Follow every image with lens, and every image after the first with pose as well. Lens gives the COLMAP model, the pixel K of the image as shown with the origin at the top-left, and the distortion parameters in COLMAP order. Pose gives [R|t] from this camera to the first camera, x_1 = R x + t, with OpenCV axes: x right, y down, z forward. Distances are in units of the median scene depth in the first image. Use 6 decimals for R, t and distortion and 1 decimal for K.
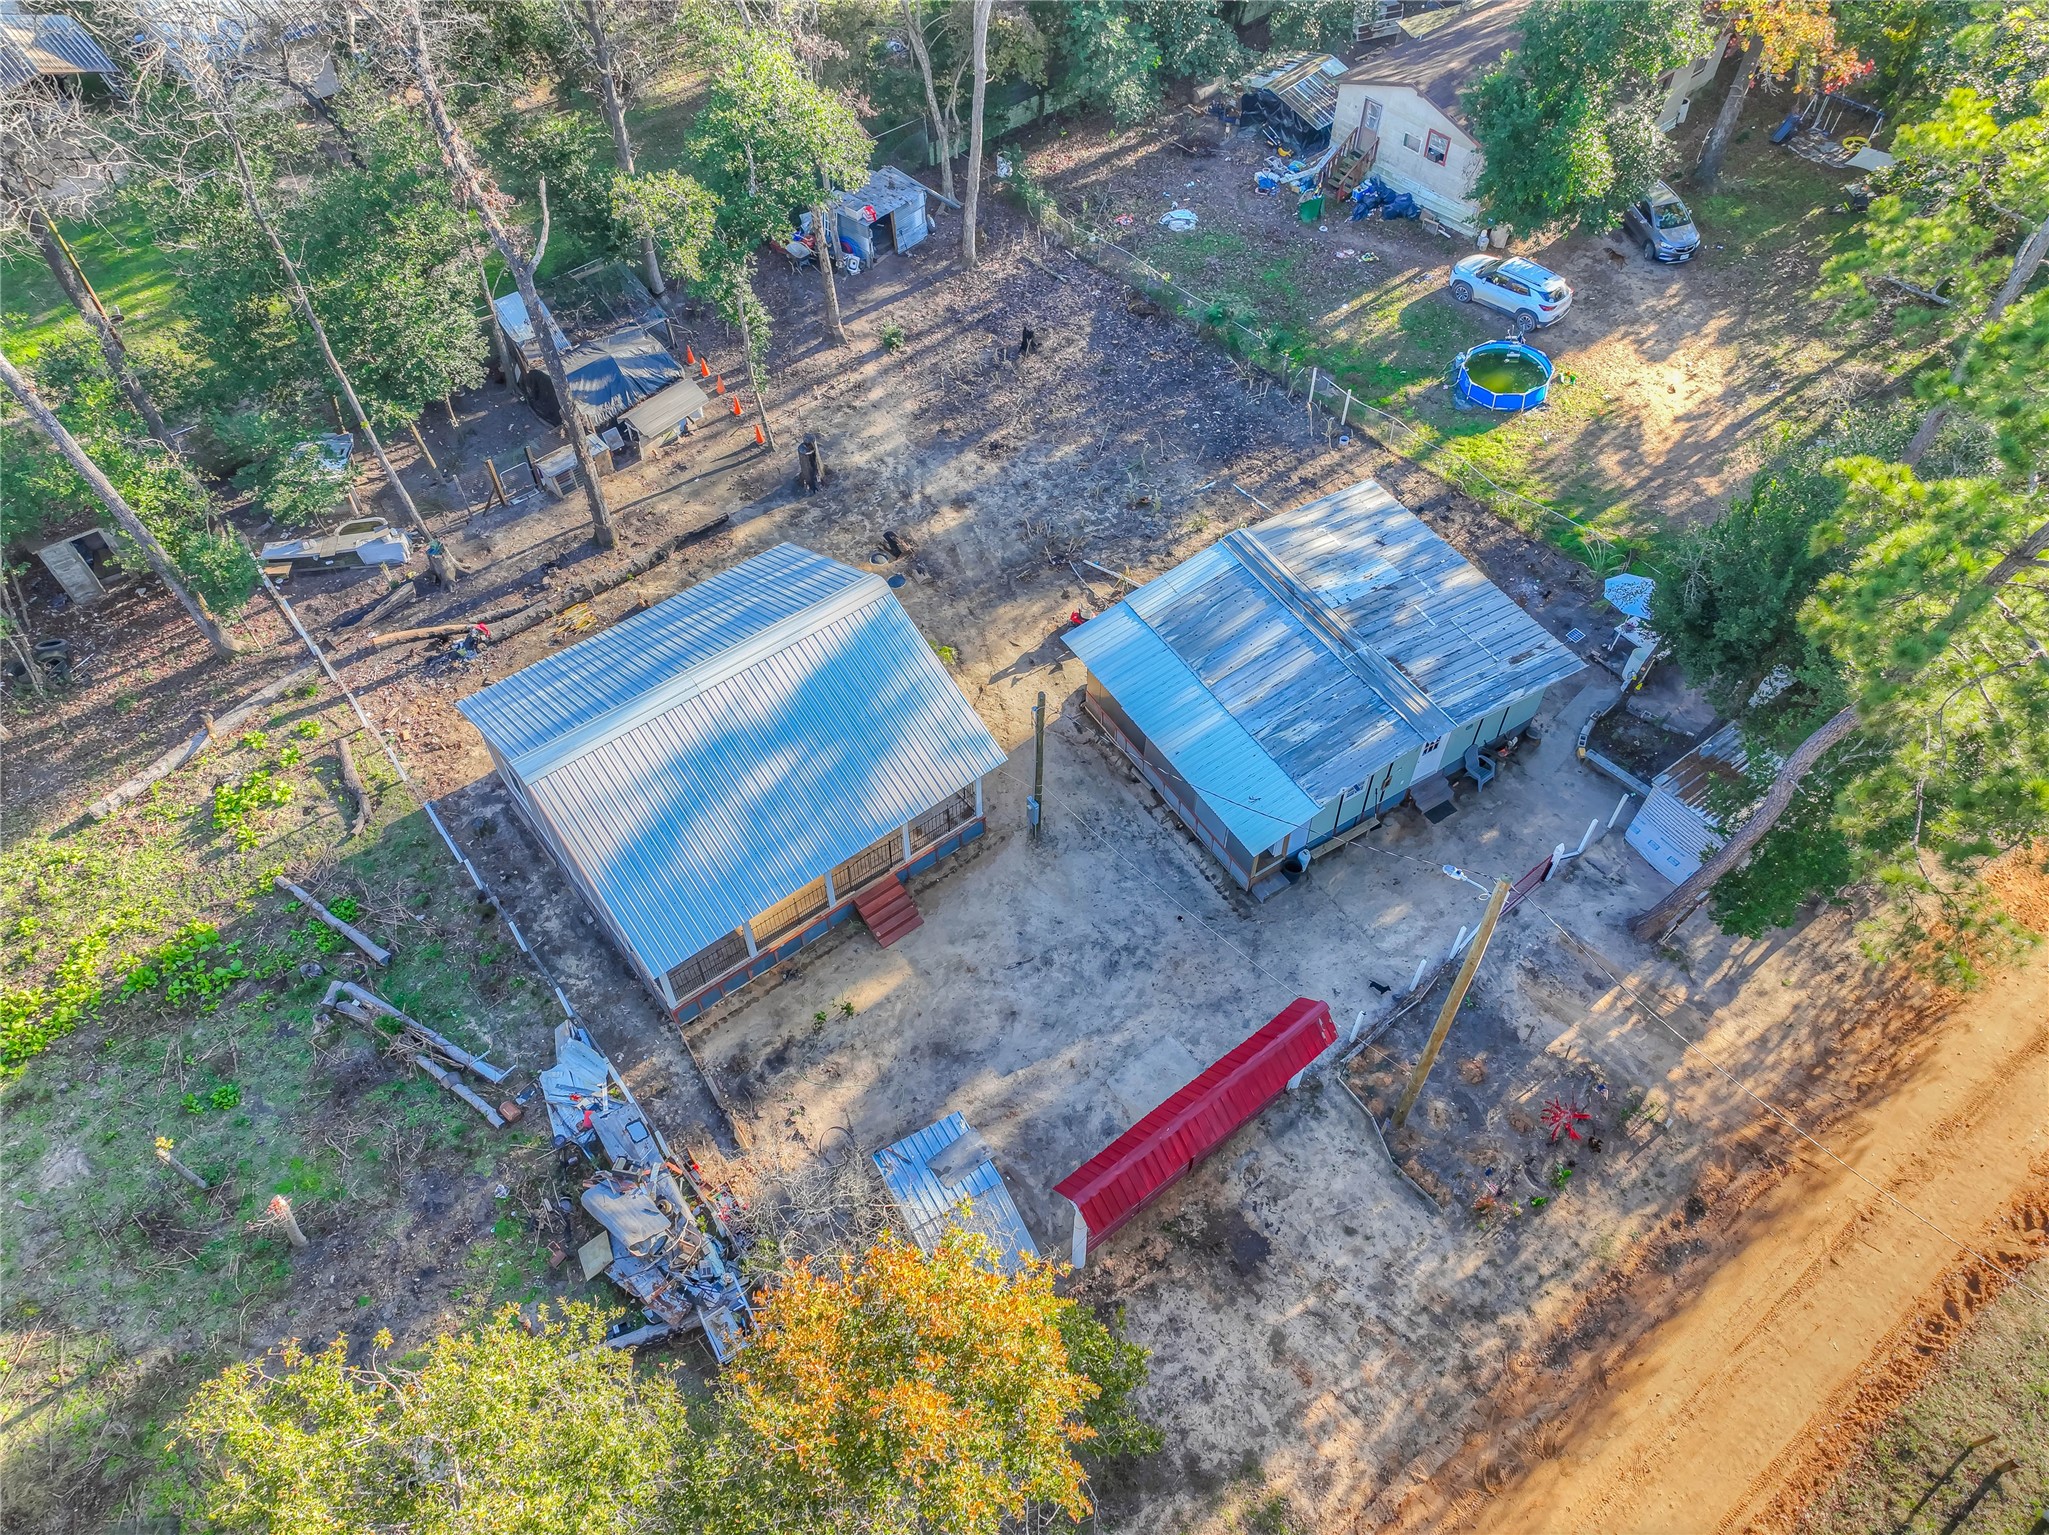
lens RADIAL K [[1434.4, 0, 1026.2], [0, 1434.4, 770.9], [0, 0, 1]] dist [0.016995, 0.007209]
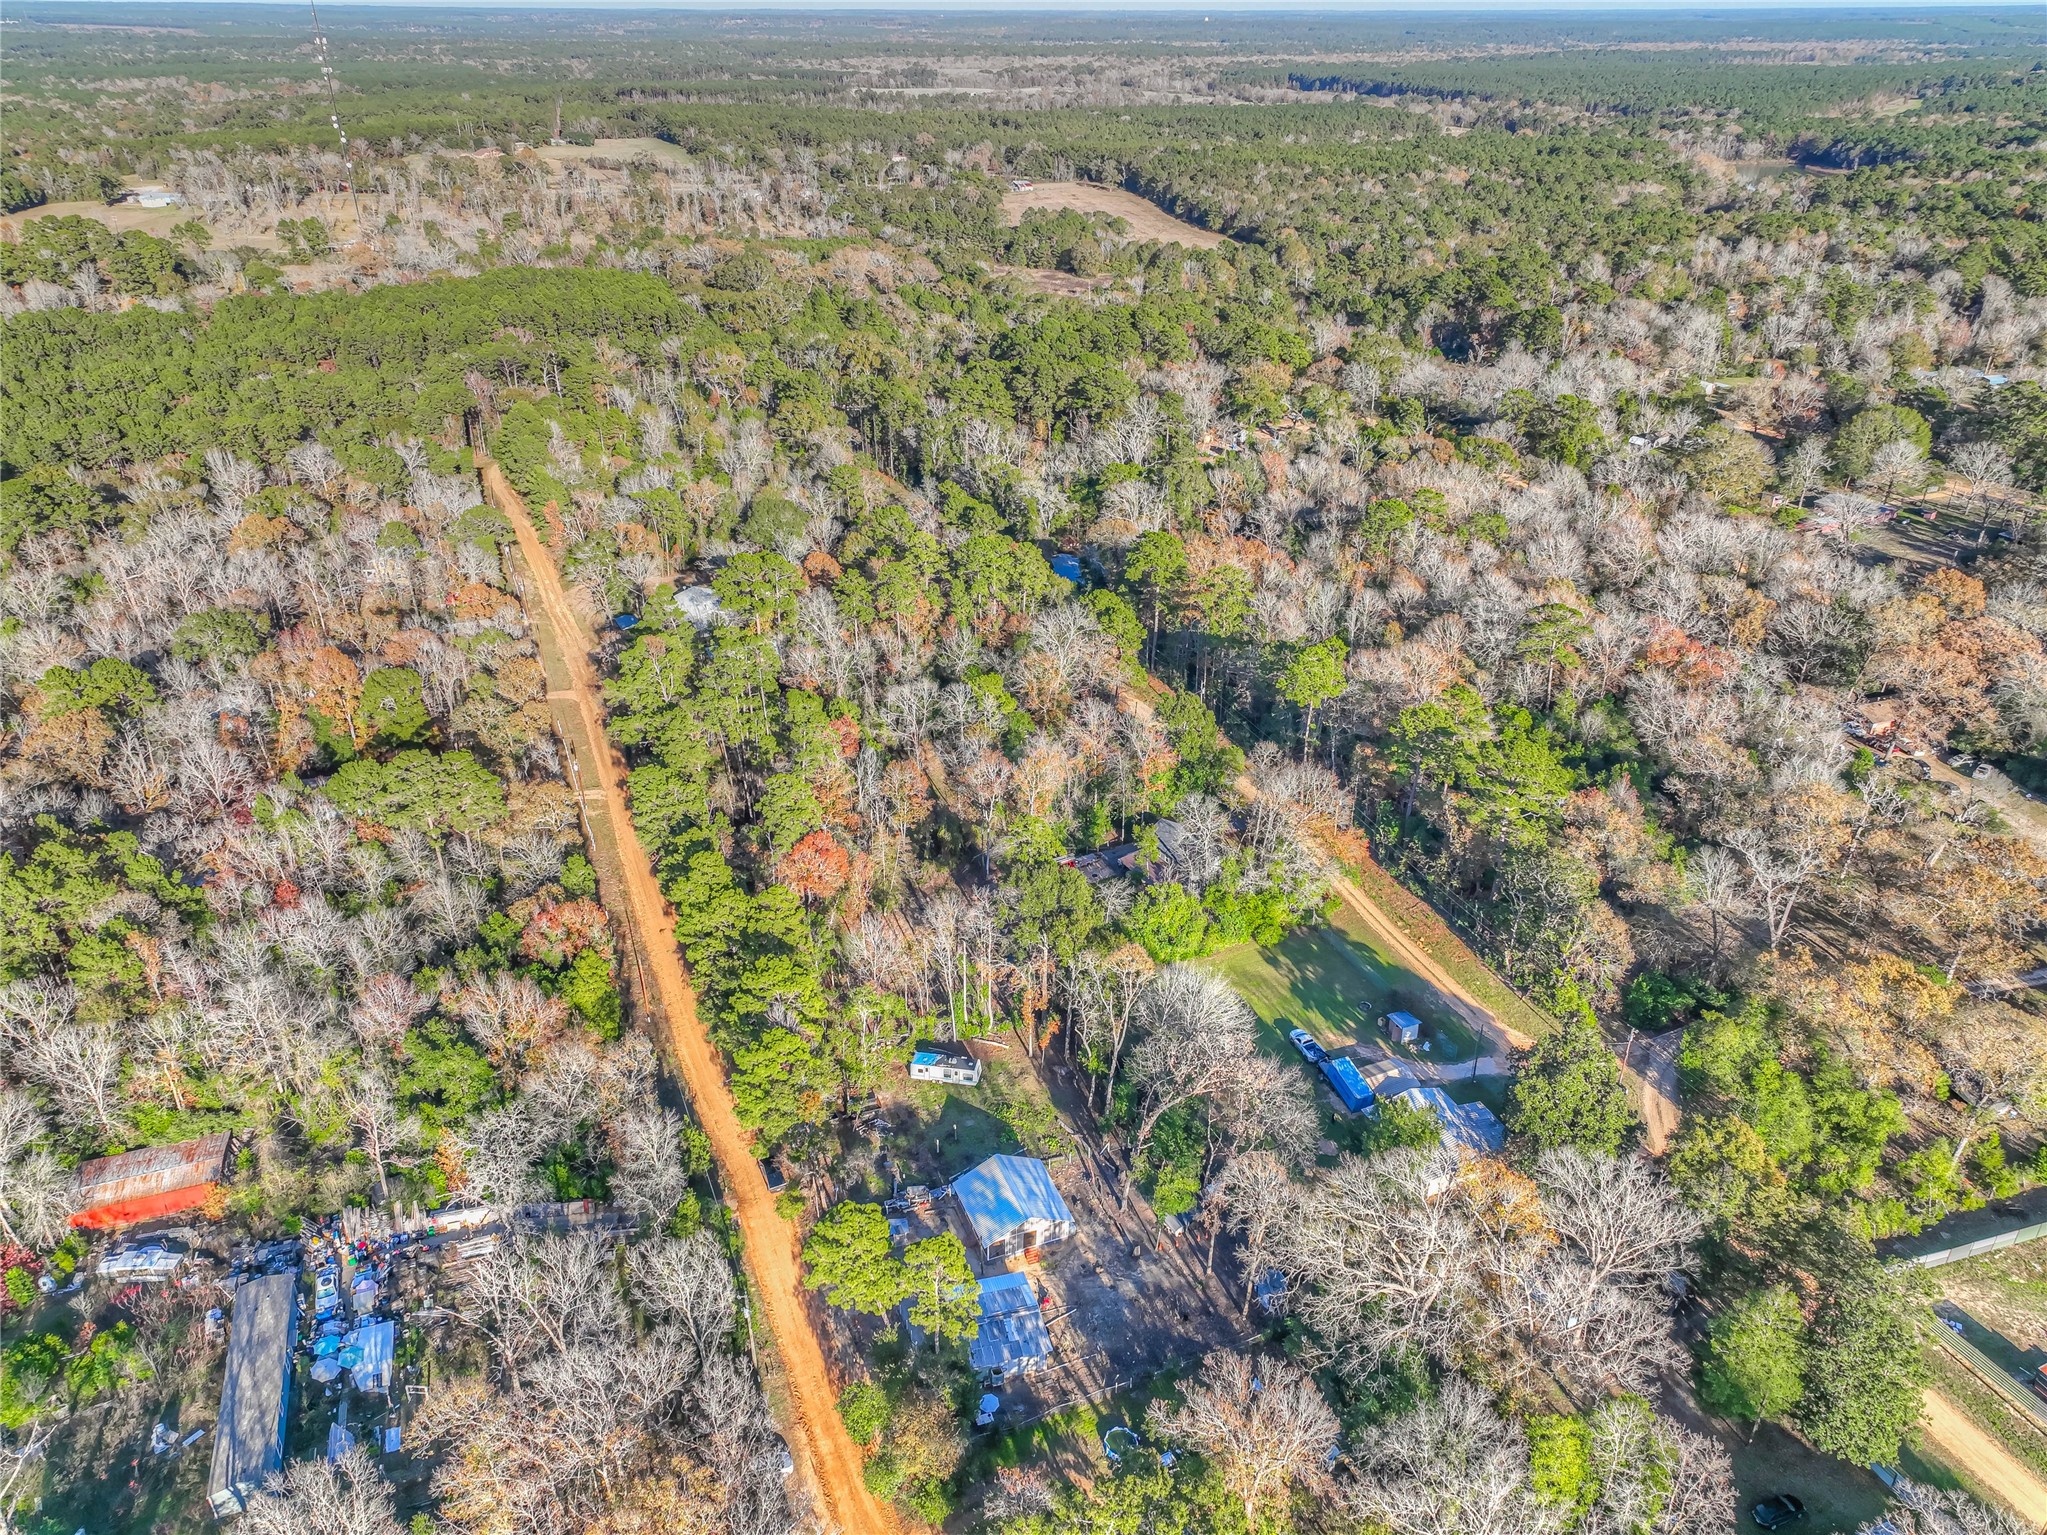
lens RADIAL K [[1446.7, 0, 1022.3], [0, 1446.7, 772.0], [0, 0, 1]] dist [0.022918, -0.000209]
pose [[-0.288771, 0.452049, -0.843957, 2.659815], [-0.744557, 0.448126, 0.494791, -2.573974], [0.601869, 0.771255, 0.207170, -0.806519]]
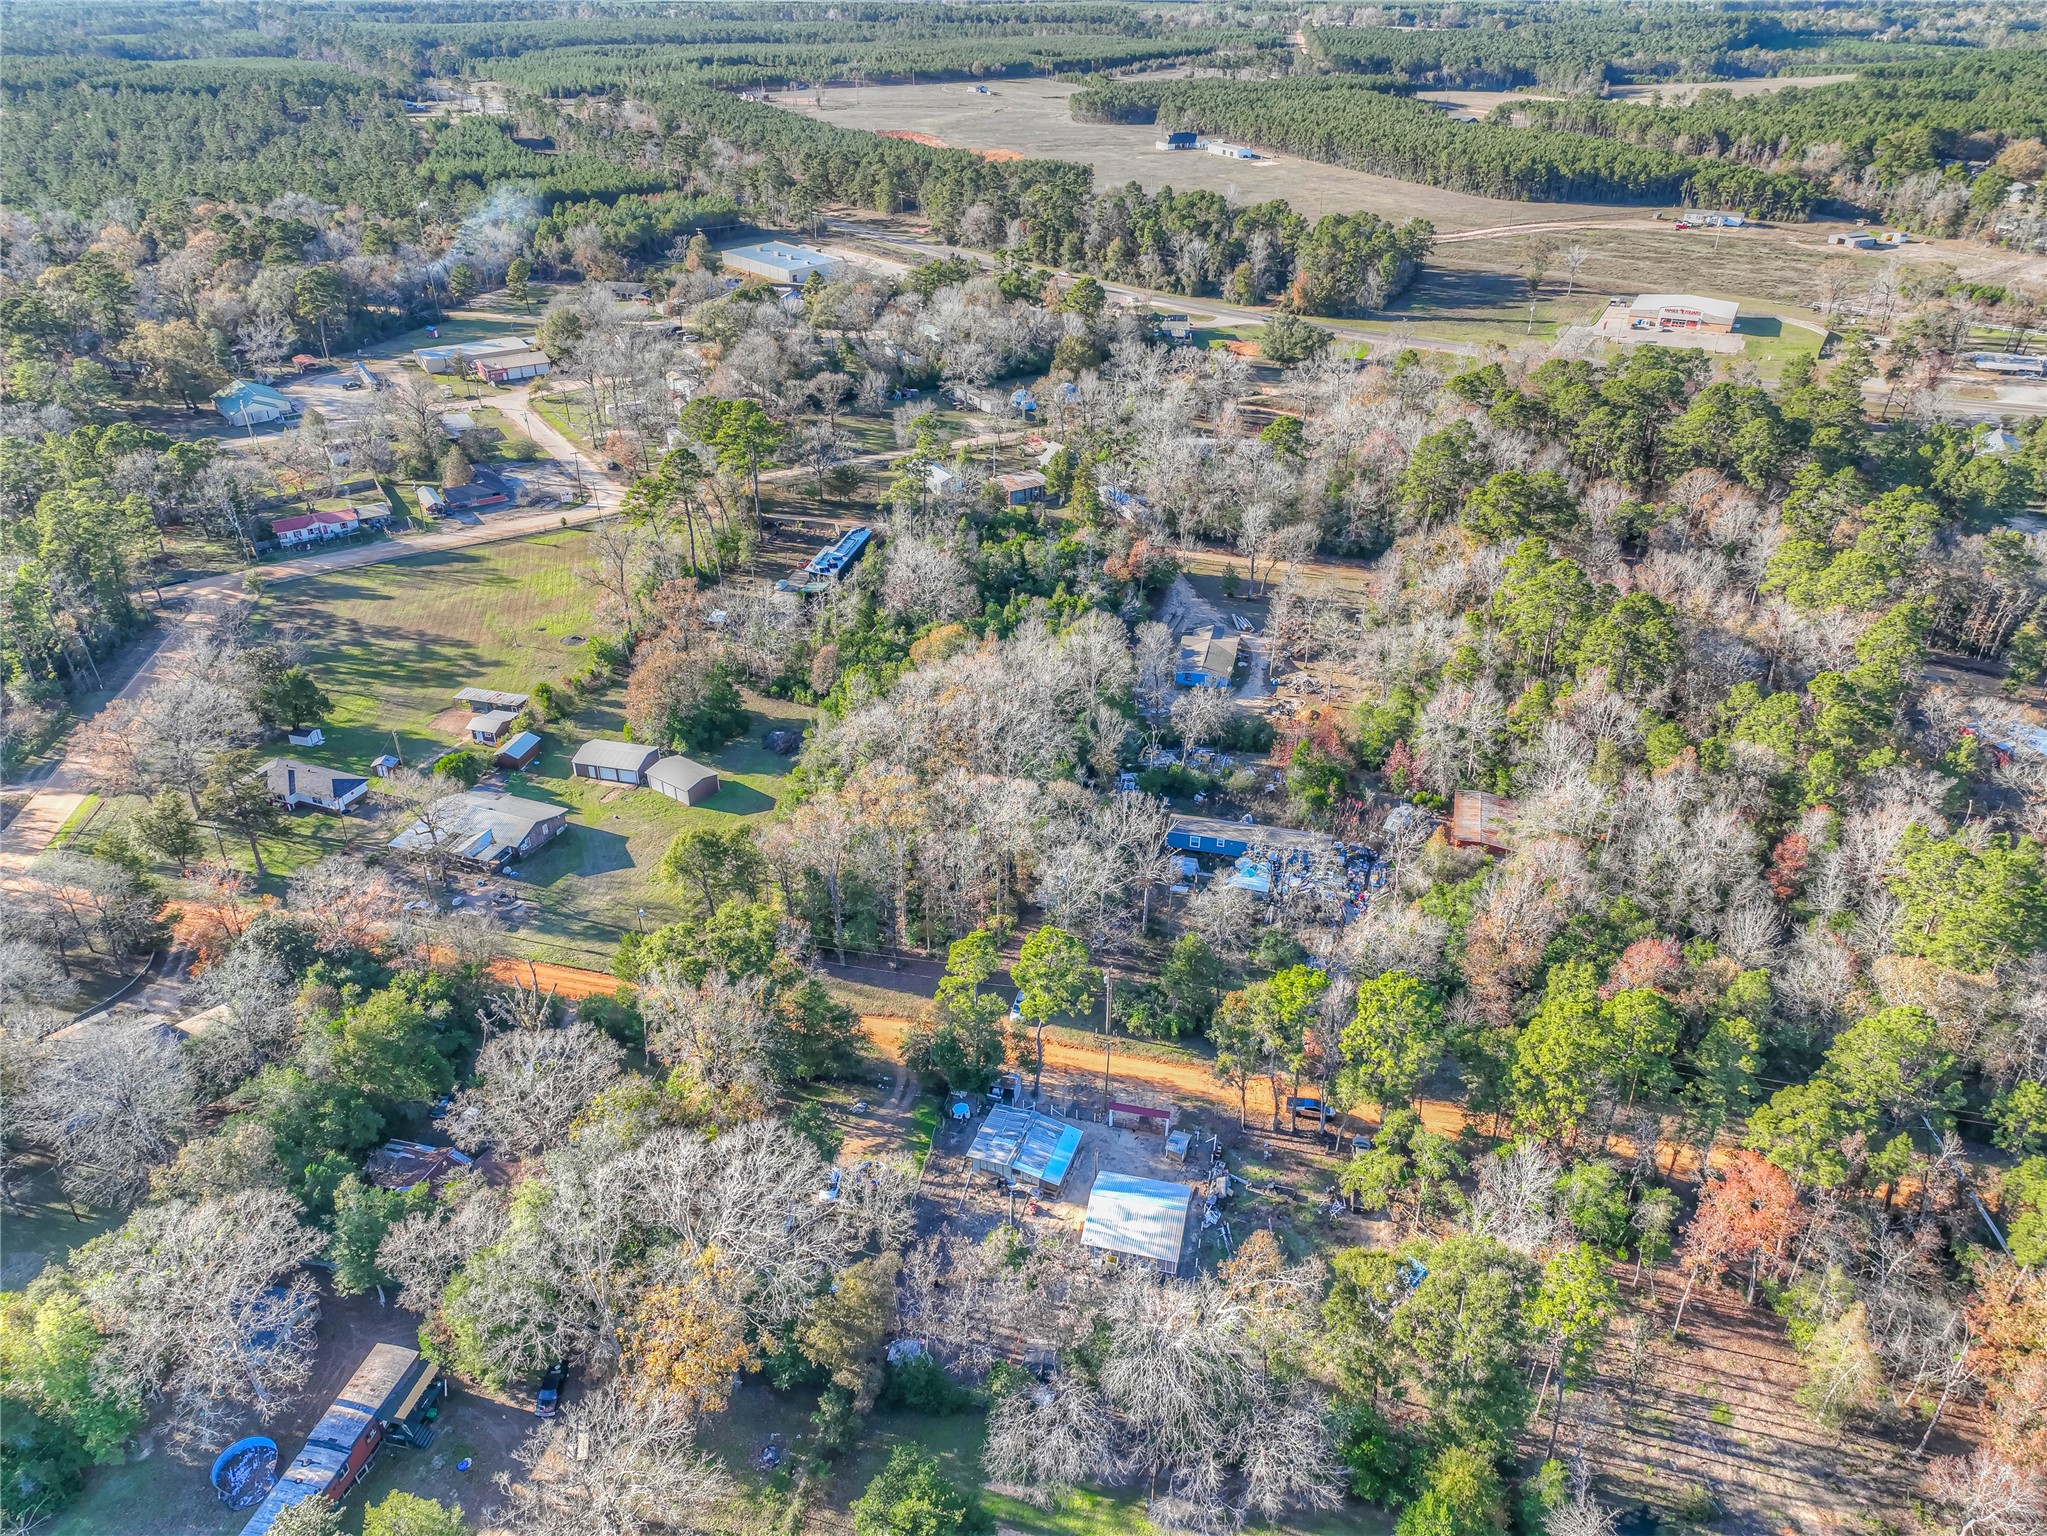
lens RADIAL K [[1429.5, 0, 1027.9], [0, 1429.5, 773.7], [0, 0, 1]] dist [0.010692, 0.023355]
pose [[-0.617269, -0.395856, 0.679909, -2.166505], [0.614106, 0.297769, 0.730895, -3.385626], [-0.491785, 0.868695, 0.059295, -0.183138]]
